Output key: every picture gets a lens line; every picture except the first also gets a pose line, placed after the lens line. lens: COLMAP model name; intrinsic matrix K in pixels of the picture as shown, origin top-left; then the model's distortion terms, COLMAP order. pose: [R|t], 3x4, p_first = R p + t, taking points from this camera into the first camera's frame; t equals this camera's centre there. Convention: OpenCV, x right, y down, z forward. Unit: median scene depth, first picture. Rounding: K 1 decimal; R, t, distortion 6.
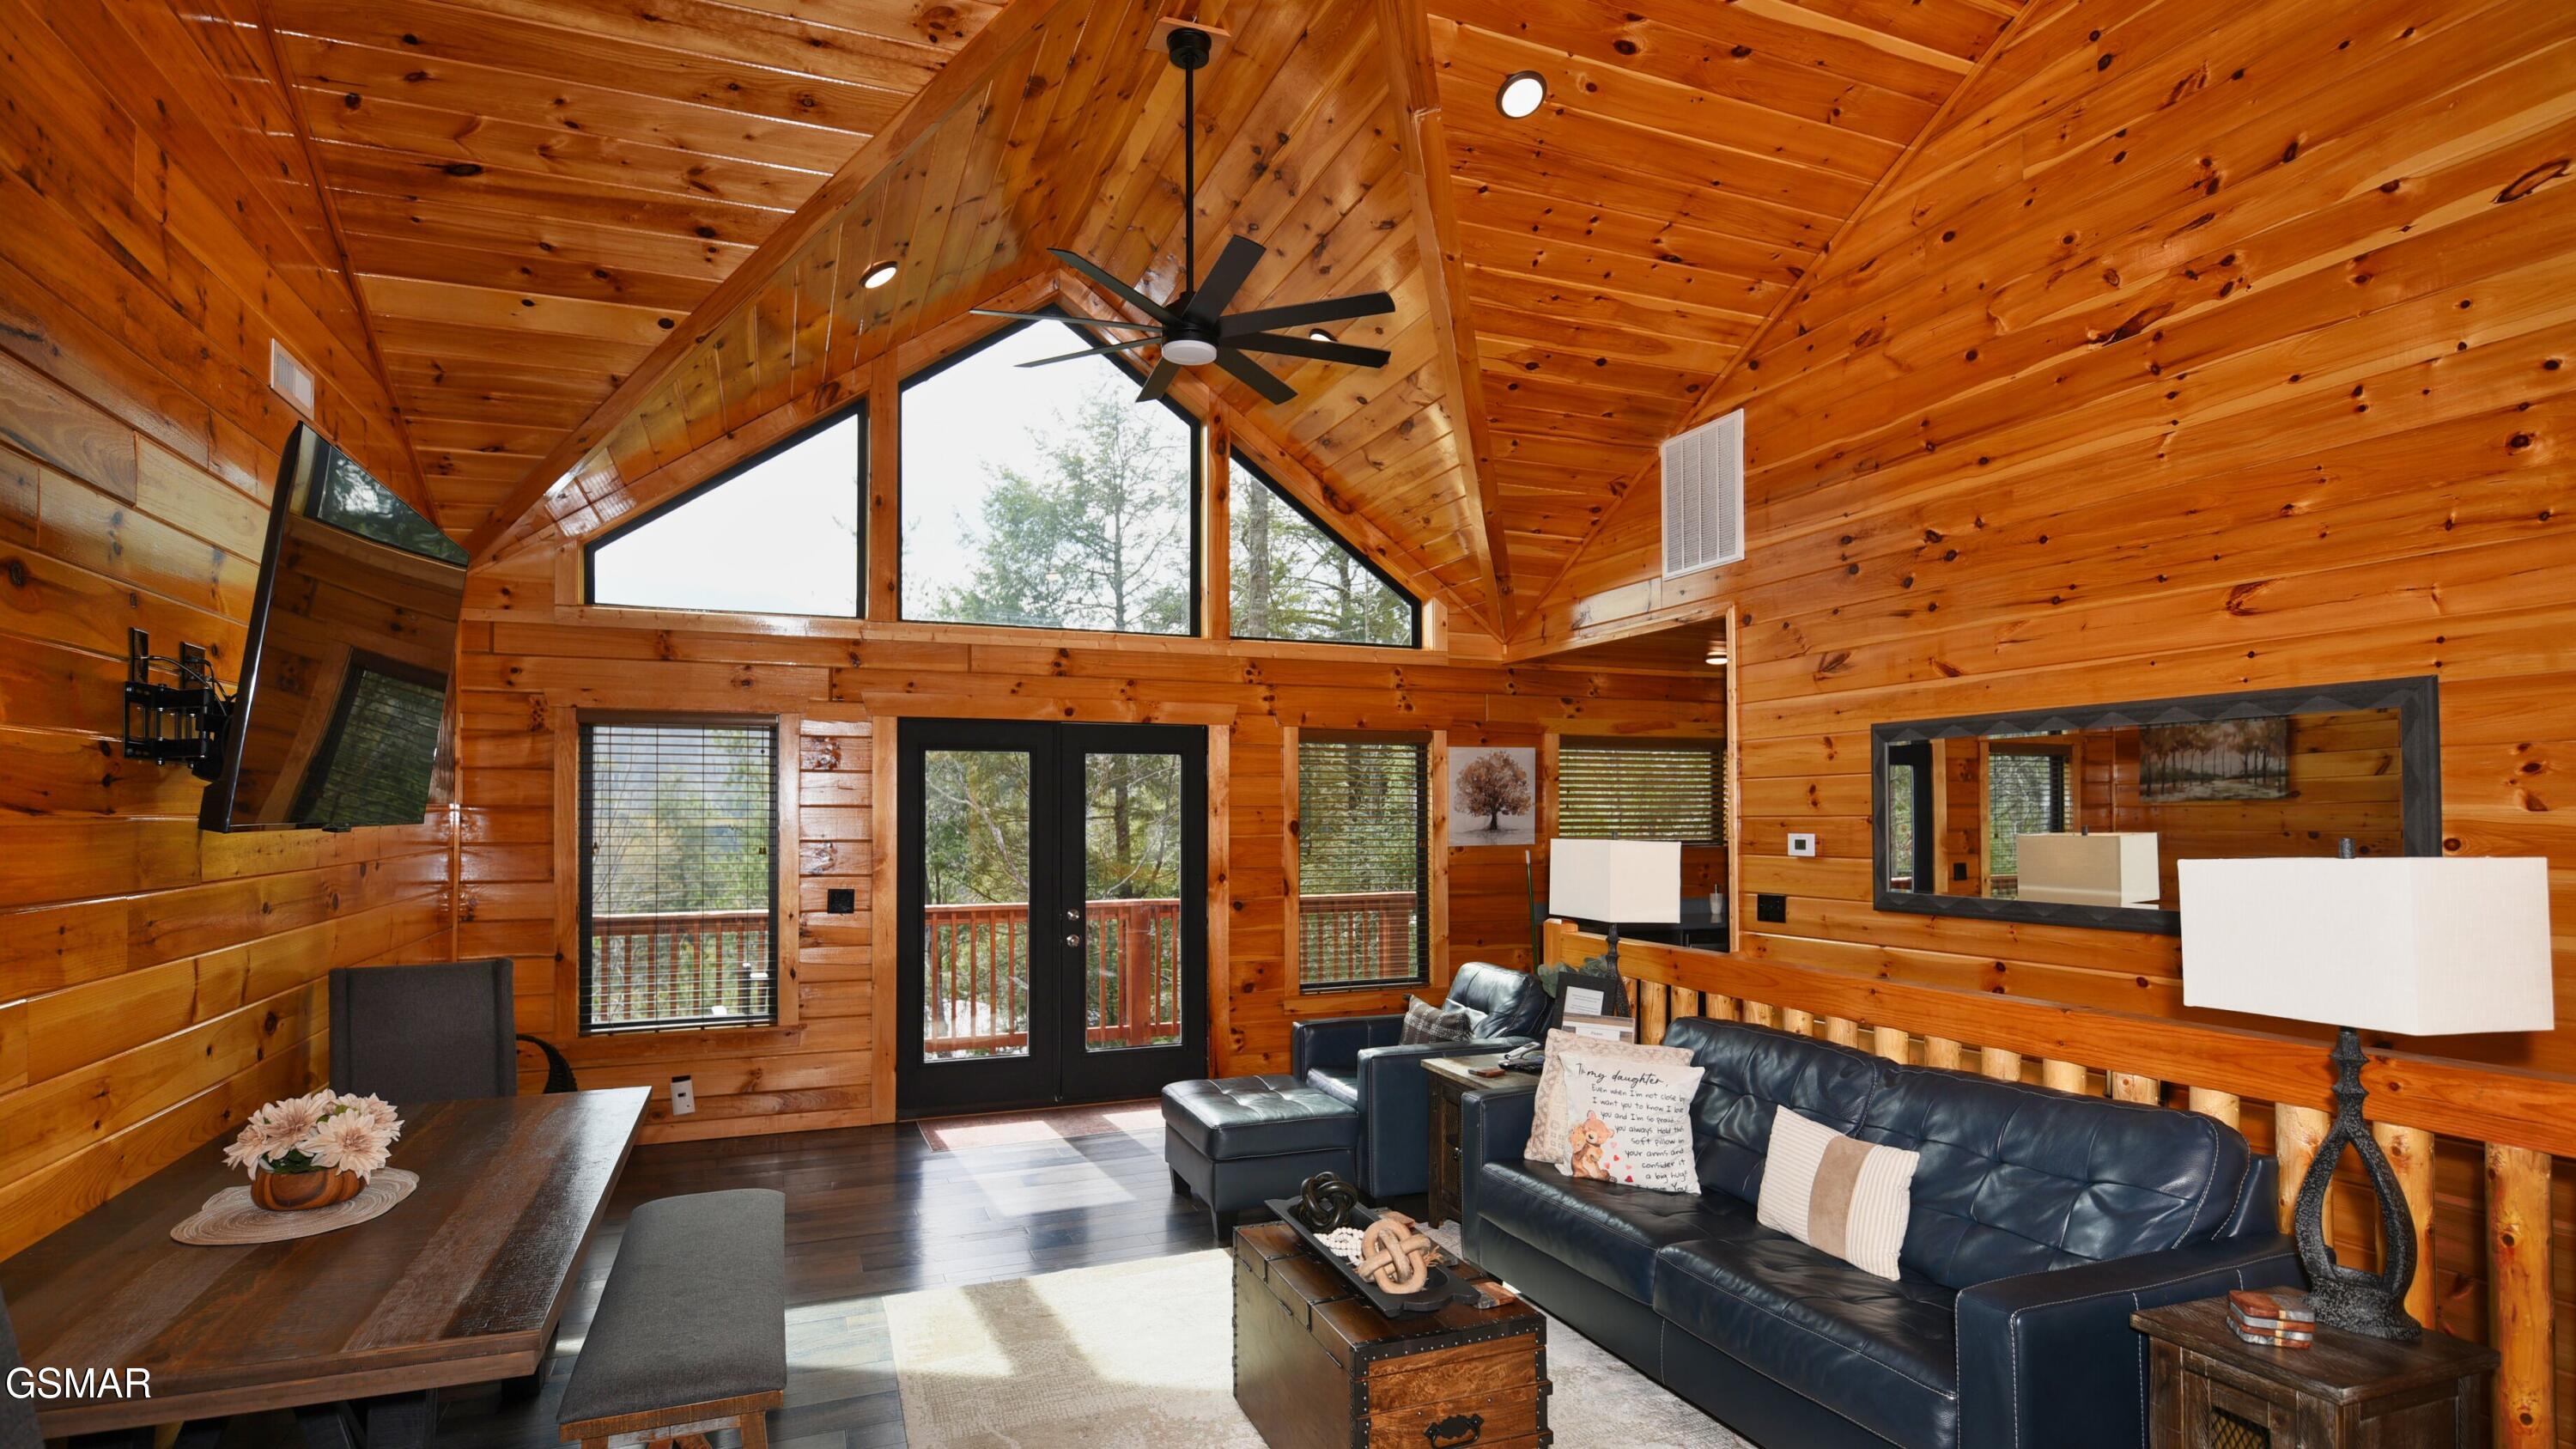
lens RADIAL K [[1296.6, 0, 1308.5], [0, 1296.6, 800.4], [0, 0, 1]] dist [-0.002546, -0.004731]
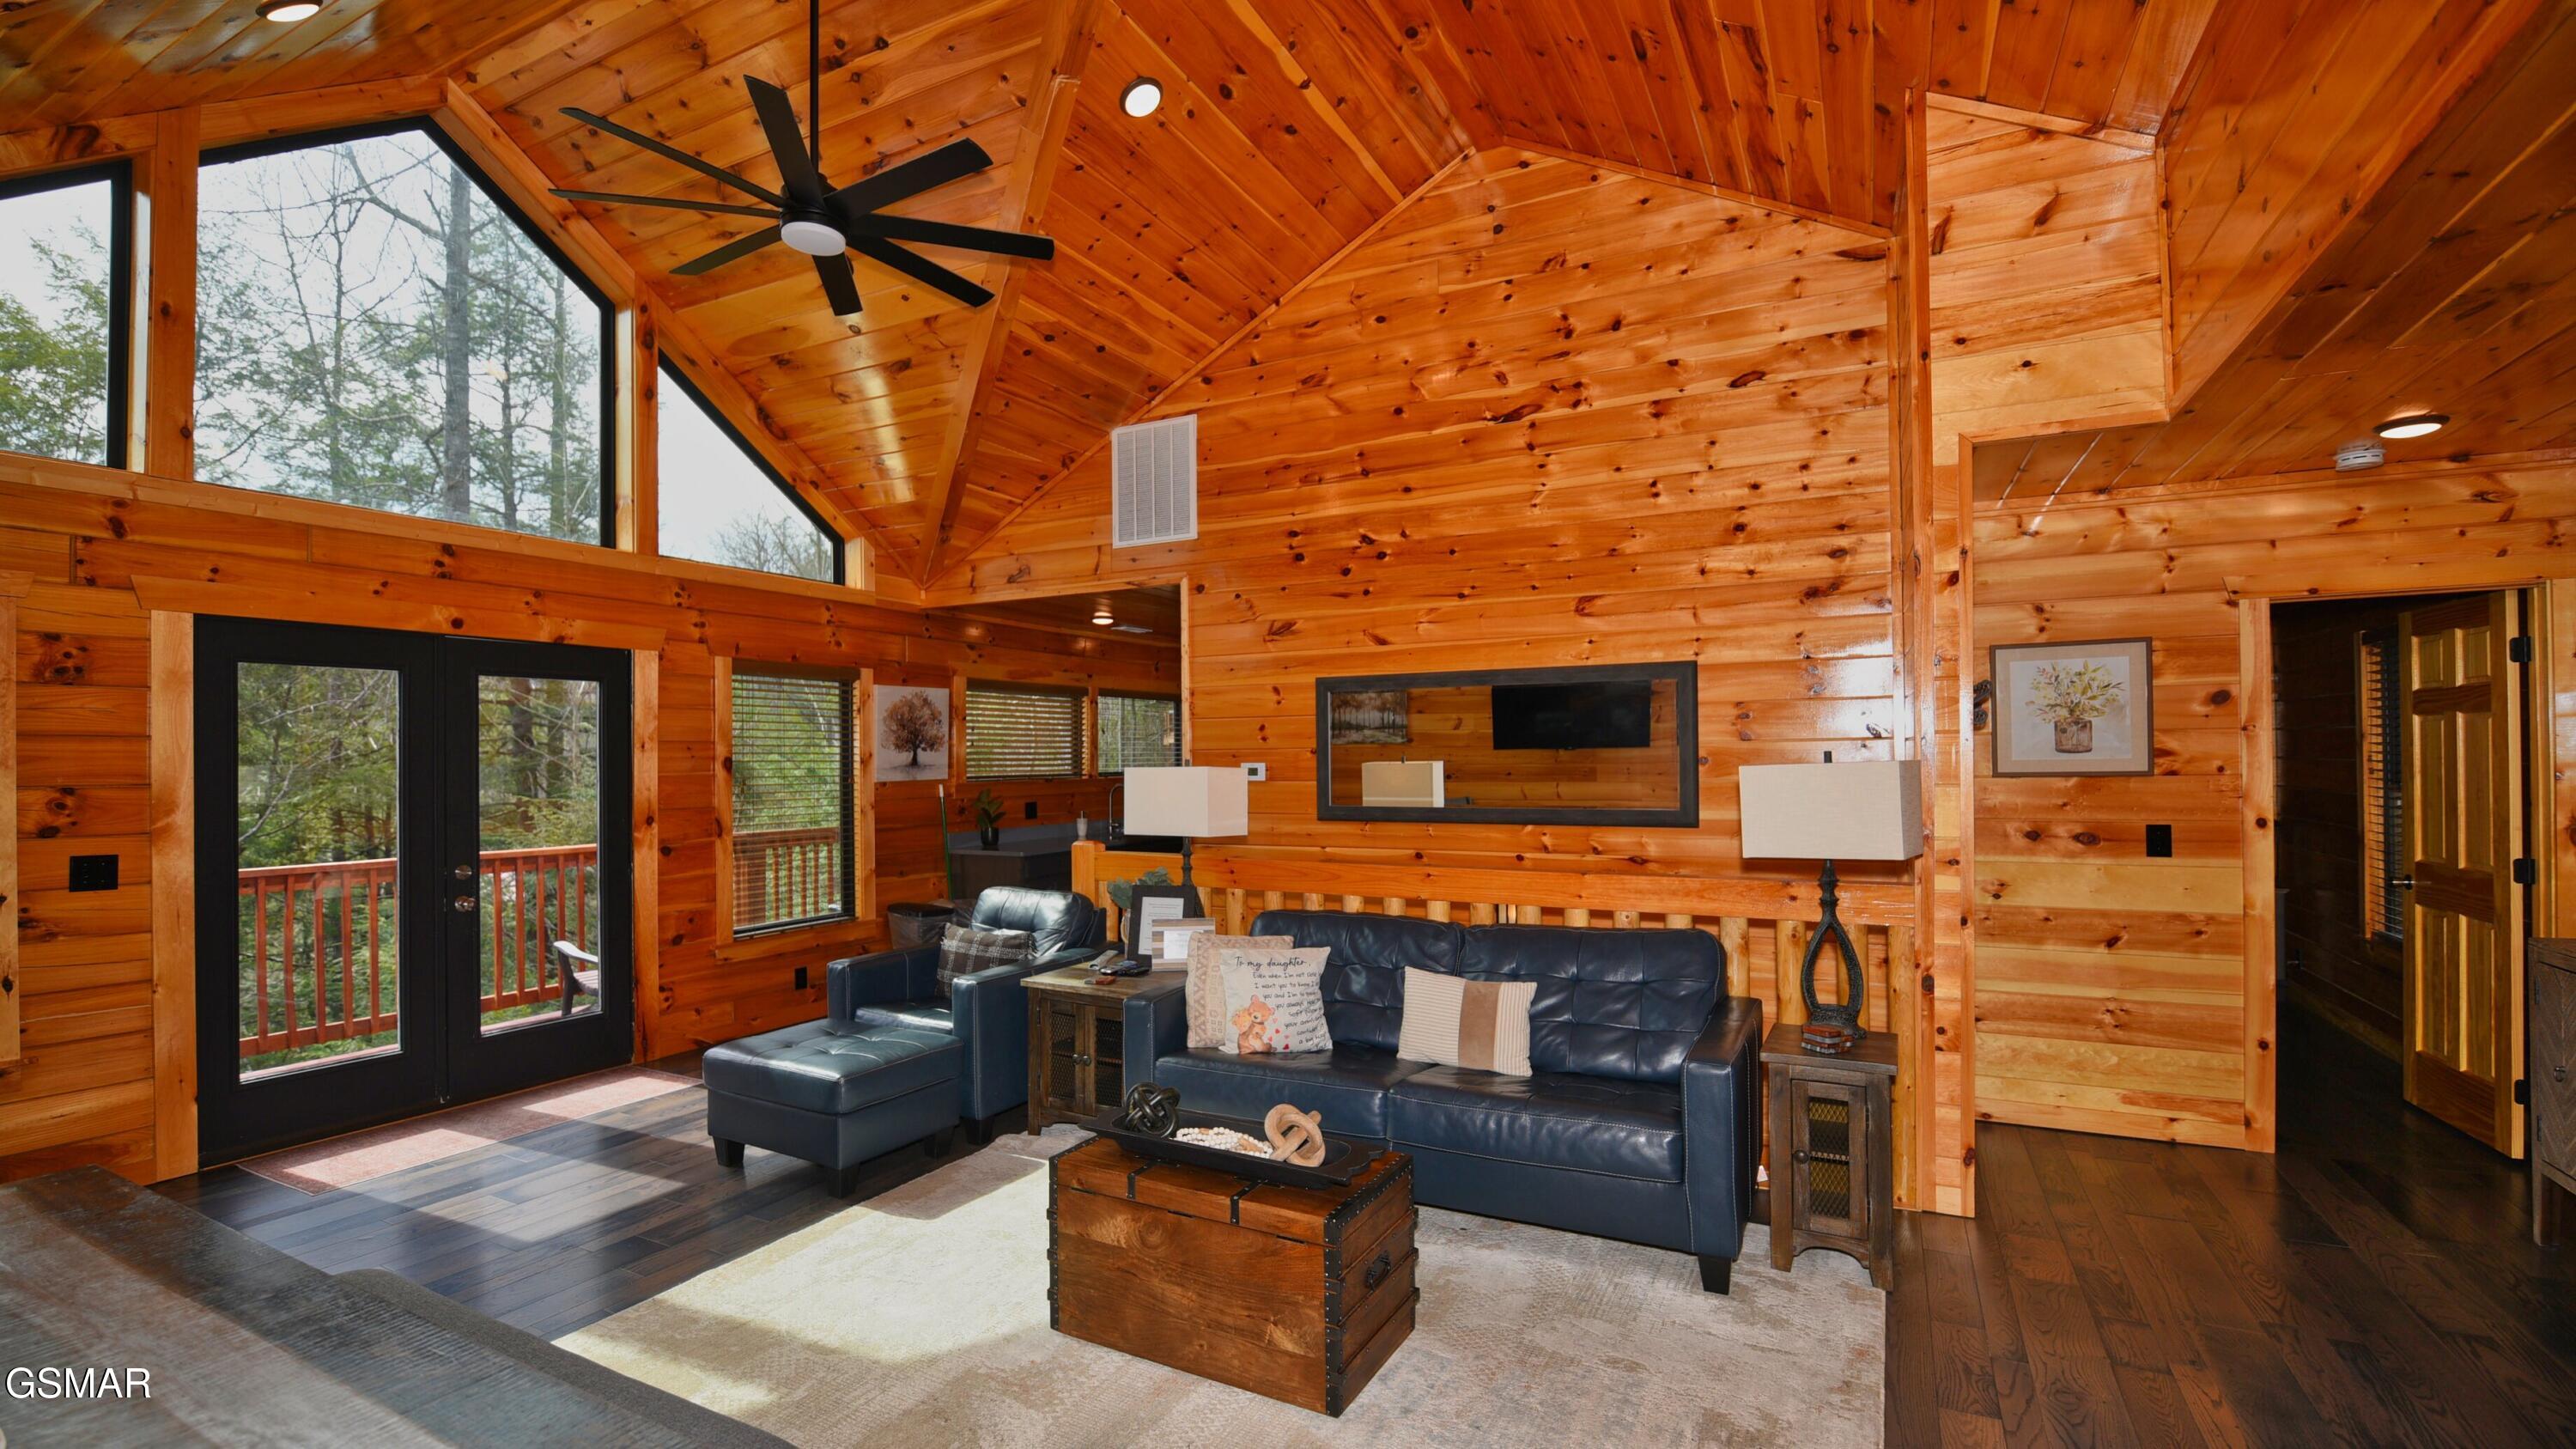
lens RADIAL K [[1114.5, 0, 1327.9], [0, 1114.5, 755.0], [0, 0, 1]] dist [-0.009506, -0.004609]
pose [[0.753034, -0.002226, 0.657978, -0.276794], [-0.001589, 0.999985, 0.005201, 0.012028], [-0.657980, -0.004962, 0.753019, 0.139730]]
